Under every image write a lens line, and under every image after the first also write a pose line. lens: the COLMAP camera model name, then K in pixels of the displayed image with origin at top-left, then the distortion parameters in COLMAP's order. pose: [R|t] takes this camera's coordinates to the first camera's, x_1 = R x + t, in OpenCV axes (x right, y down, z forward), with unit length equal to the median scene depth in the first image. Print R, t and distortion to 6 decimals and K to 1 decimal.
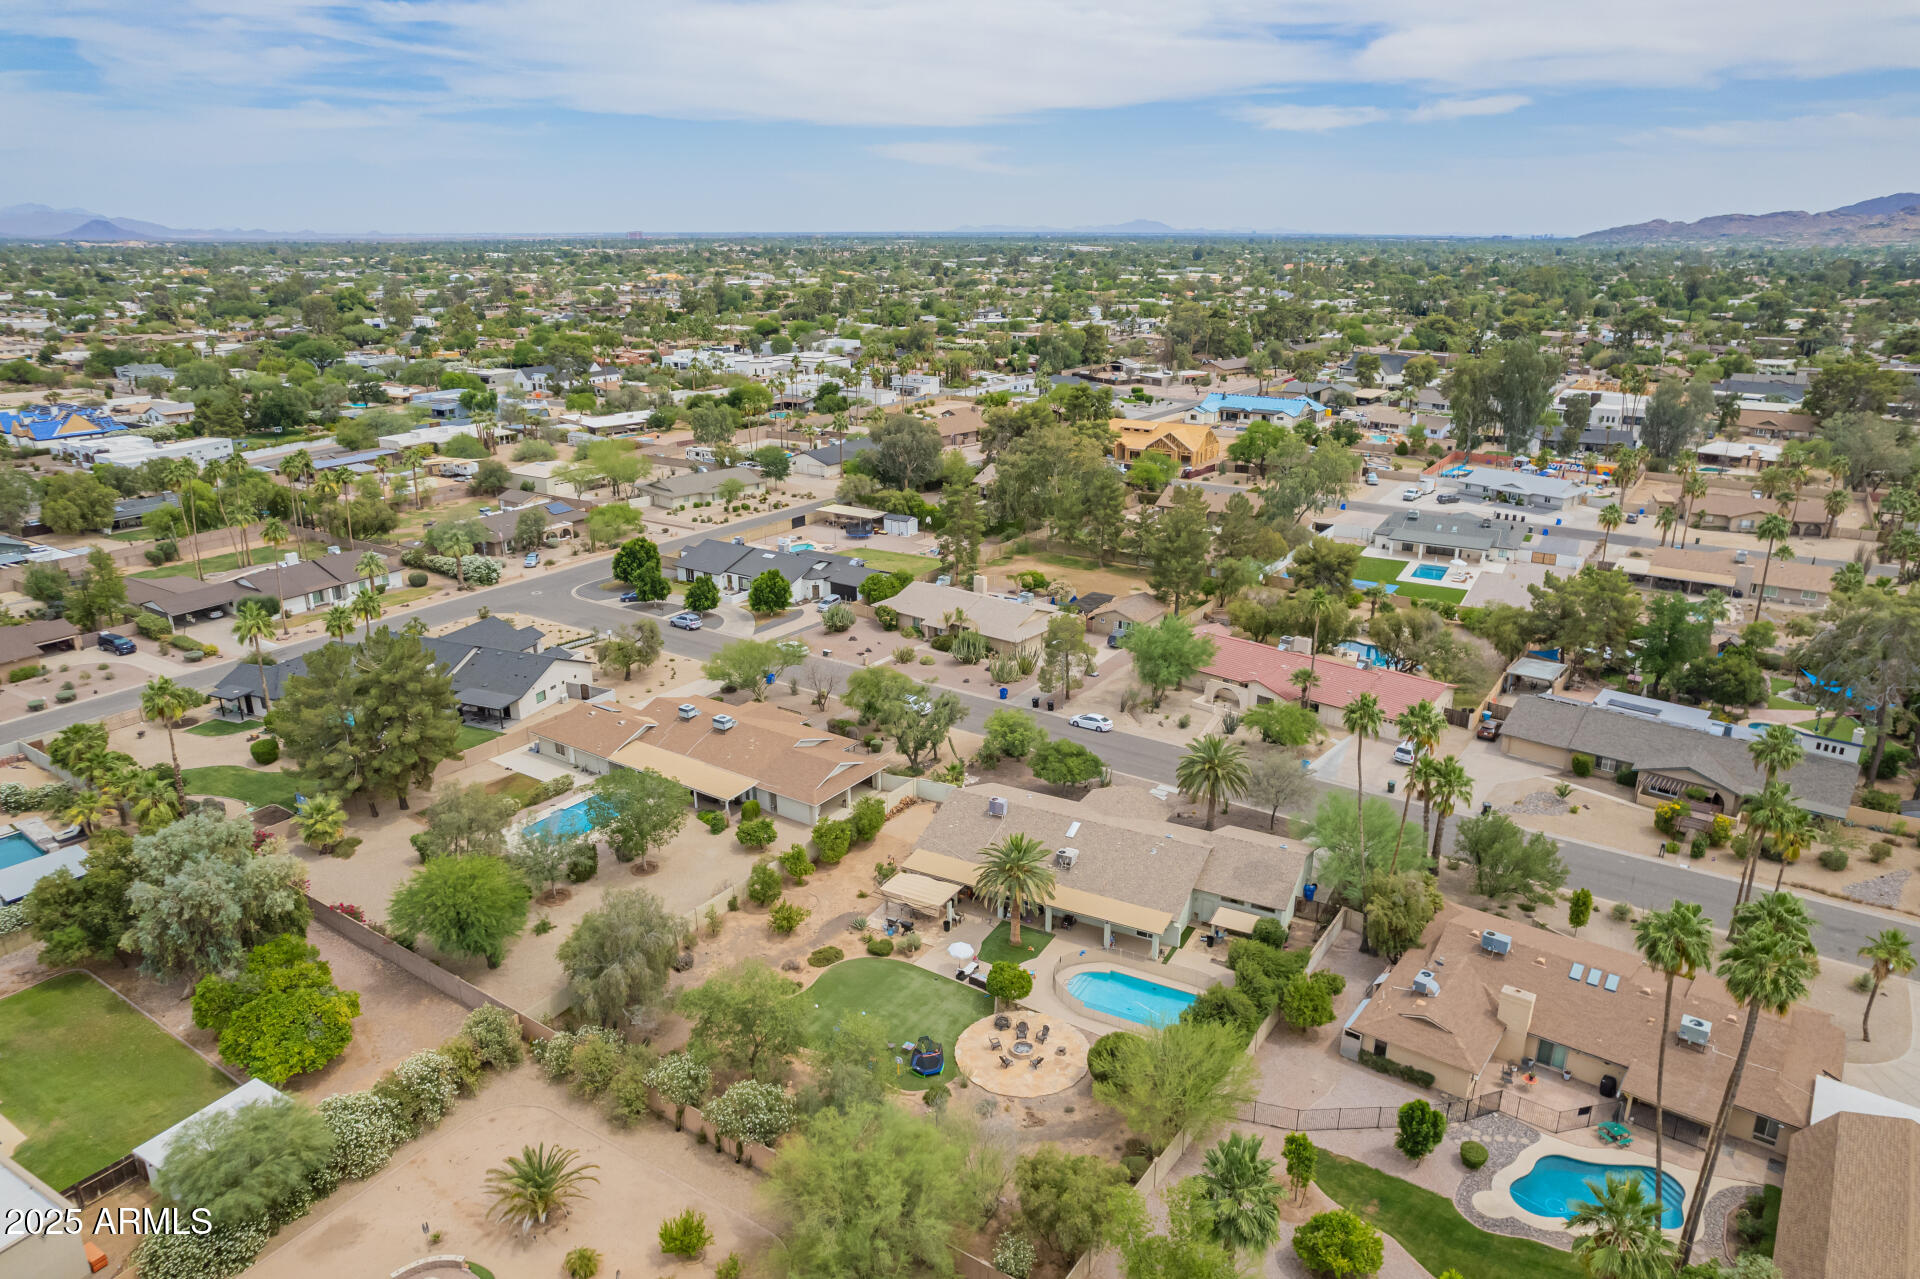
lens RADIAL K [[1261.1, 0, 960.0], [0, 1261.1, 639.5], [0, 0, 1]] dist [-0.069555, 0.060047]
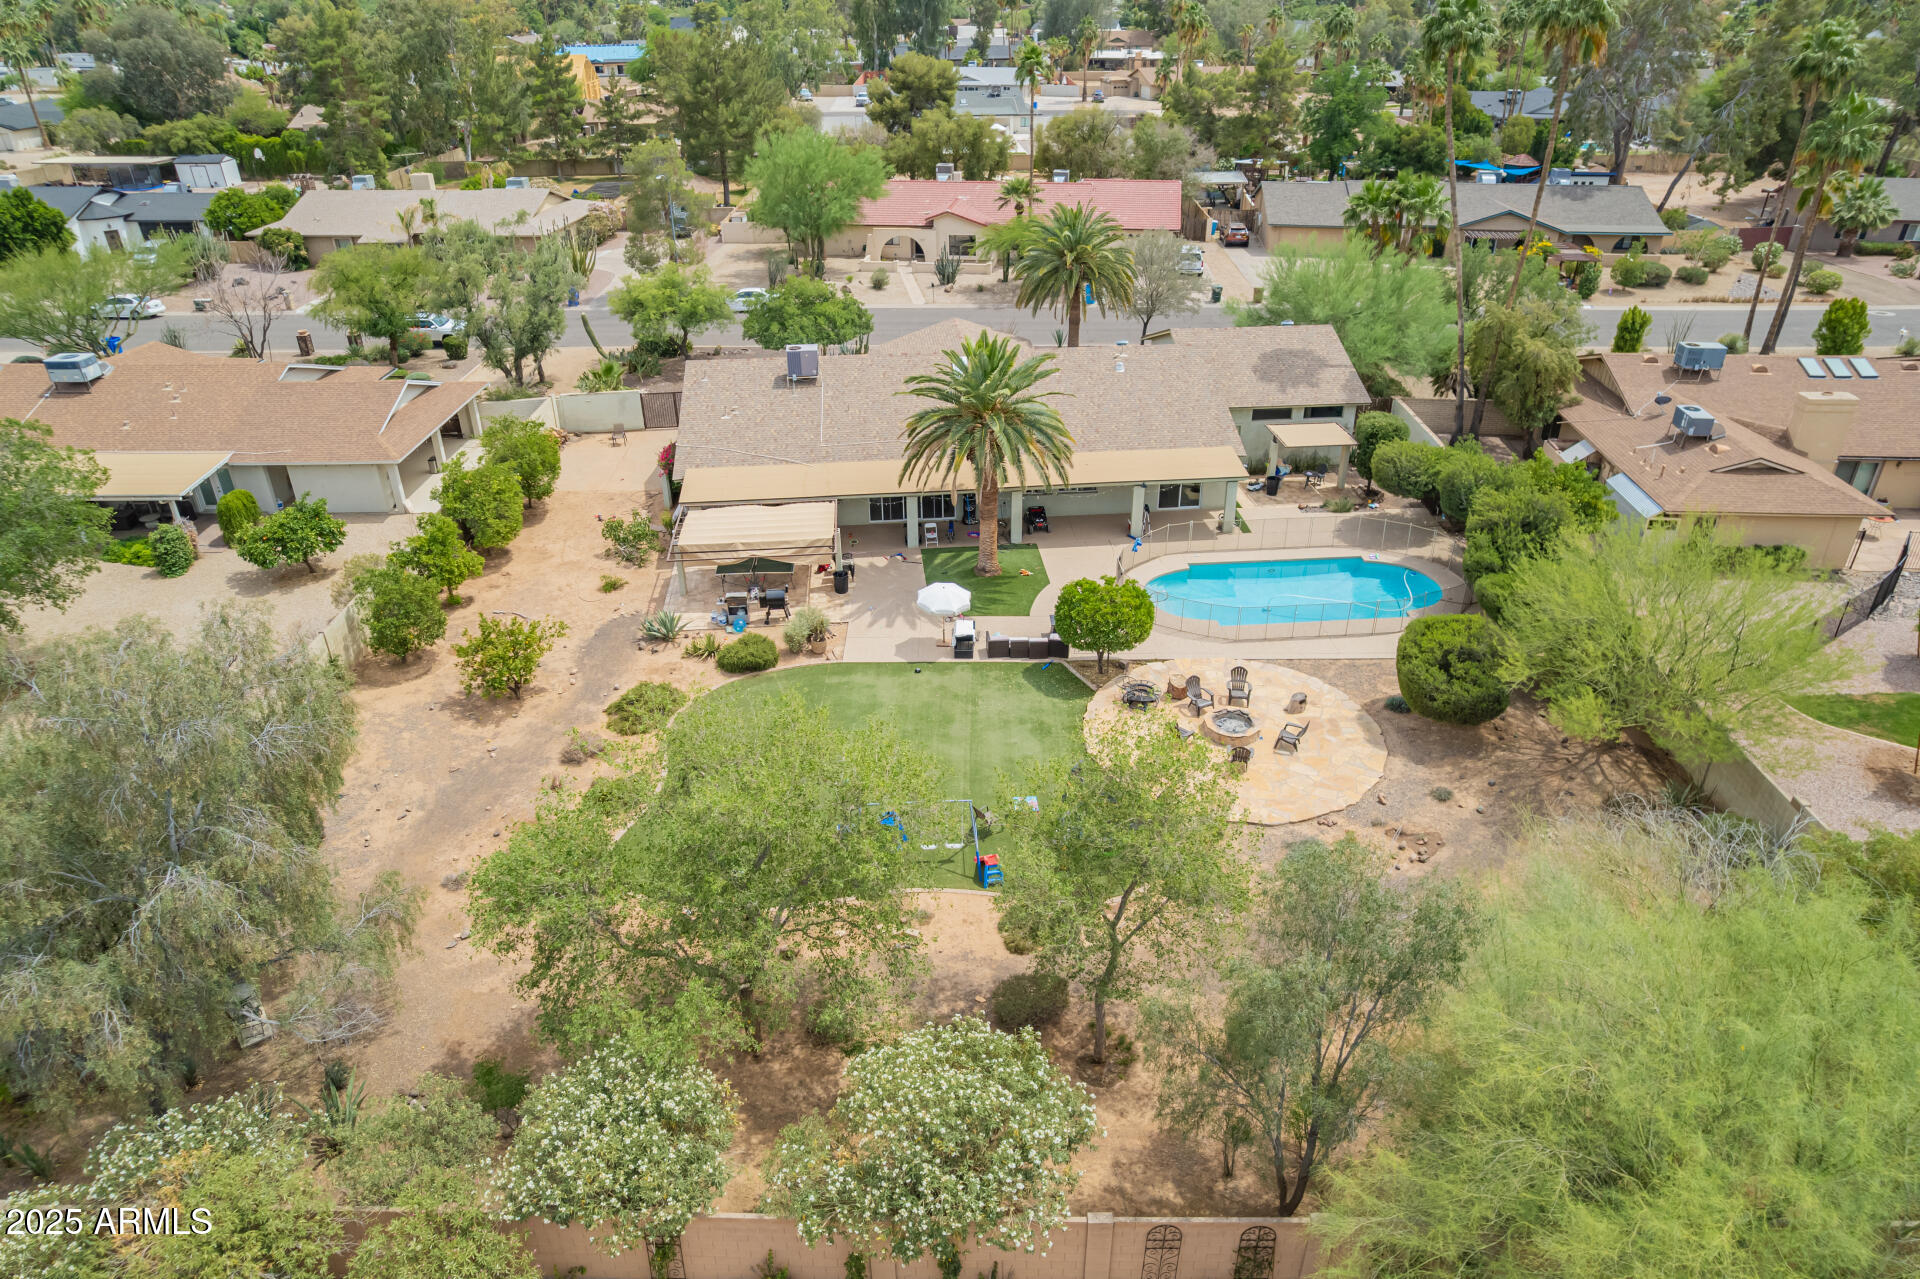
lens RADIAL K [[1231.3, 0, 964.5], [0, 1231.3, 648.7], [0, 0, 1]] dist [-0.075579, 0.068630]
pose [[0.829853, -0.275651, 0.485140, -0.191011], [0.182774, 0.955773, 0.230417, 0.143146], [-0.527199, -0.102541, 0.843532, 0.539733]]
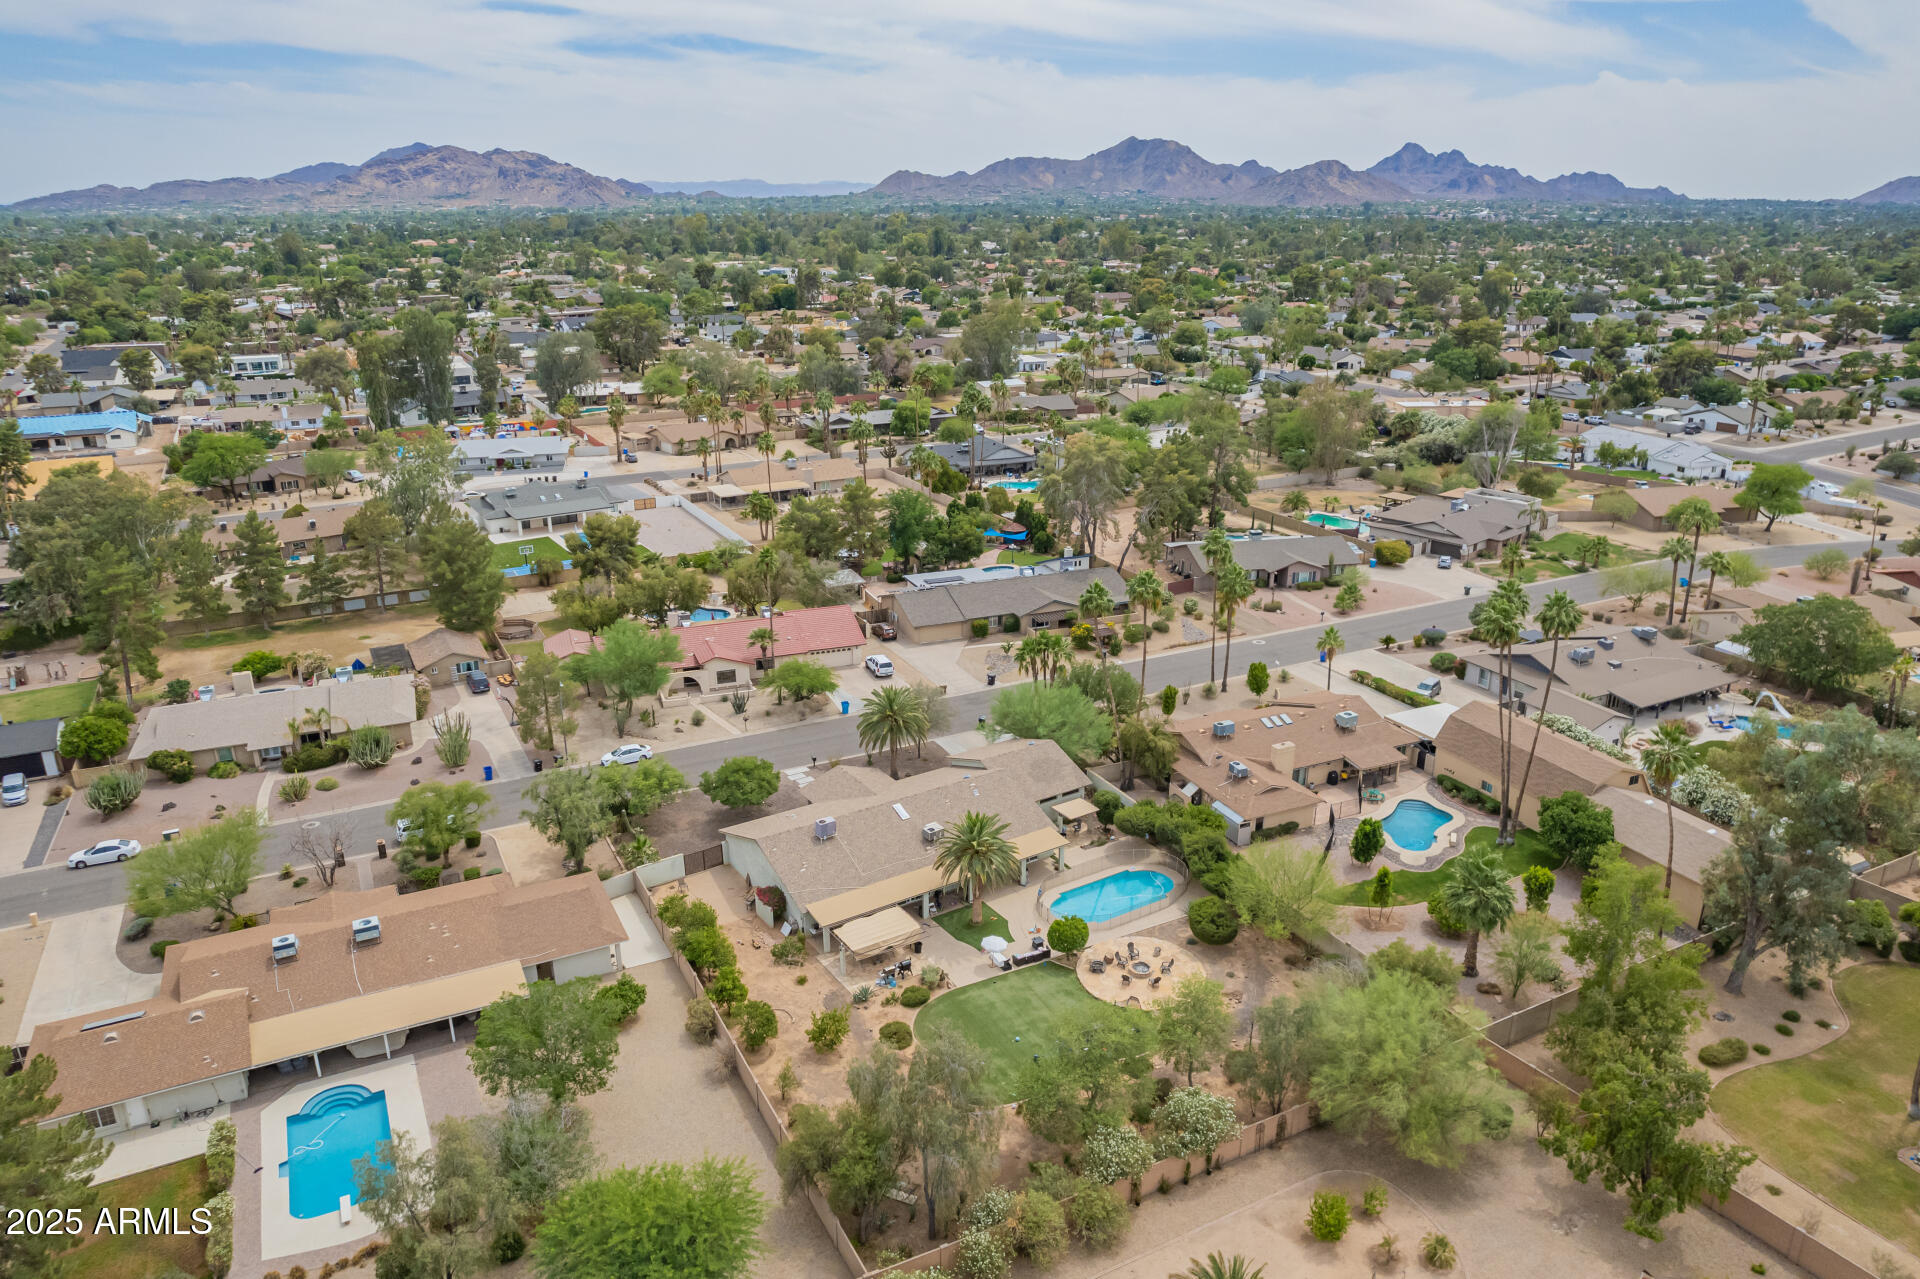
lens RADIAL K [[1313.2, 0, 968.6], [0, 1313.2, 639.6], [0, 0, 1]] dist [-0.081000, 0.080780]
pose [[0.463033, -0.288410, 0.838105, -0.684576], [0.278529, 0.945024, 0.171323, -0.130967], [-0.841441, 0.154108, 0.517907, 0.405847]]
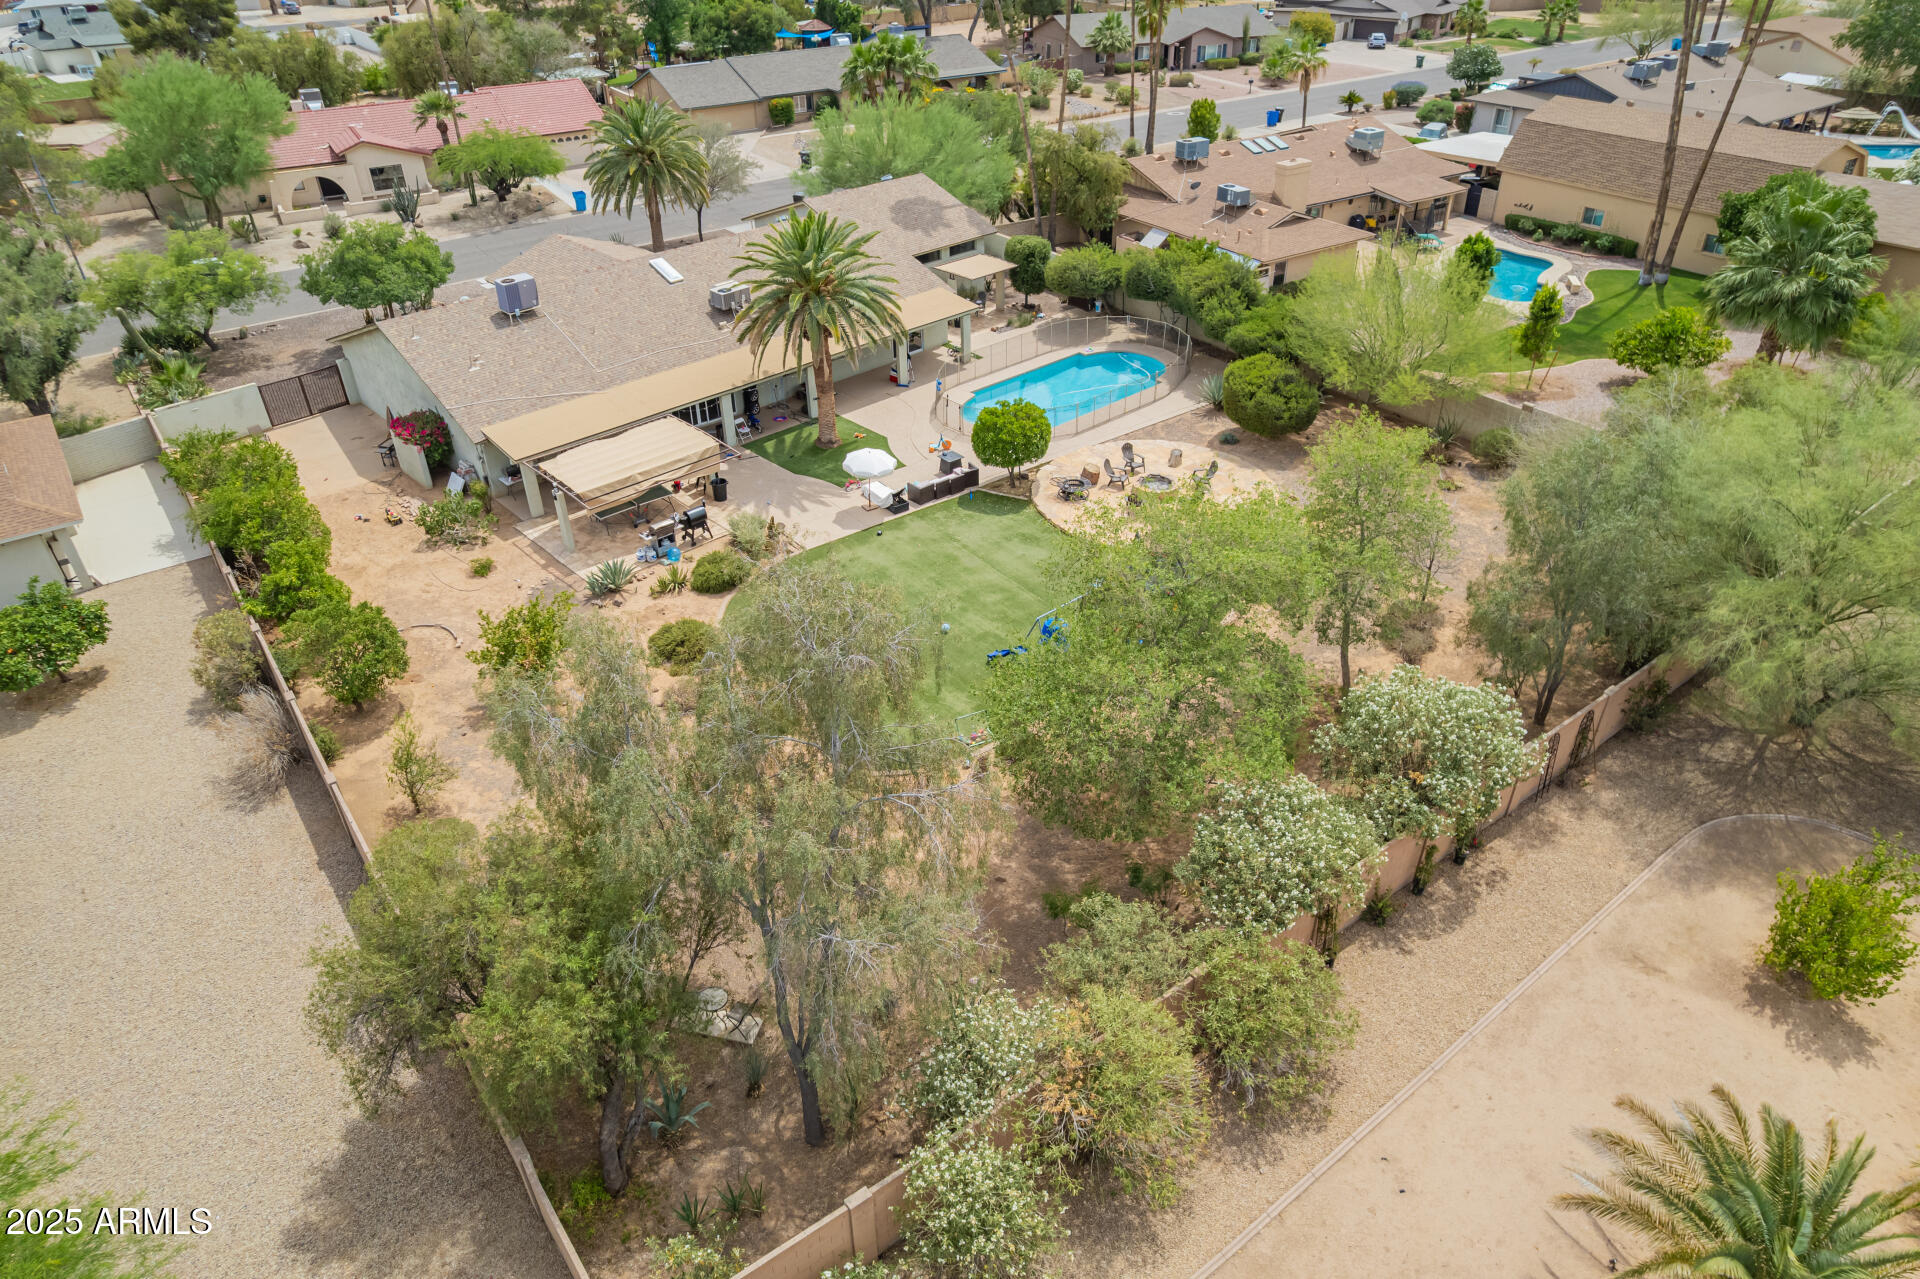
lens RADIAL K [[1243.2, 0, 965.4], [0, 1243.2, 642.8], [0, 0, 1]] dist [-0.065777, 0.049058]
pose [[0.312246, -0.523713, 0.792608, -0.352775], [0.317025, 0.843939, 0.432739, 0.098281], [-0.895543, 0.116156, 0.429547, 0.676440]]
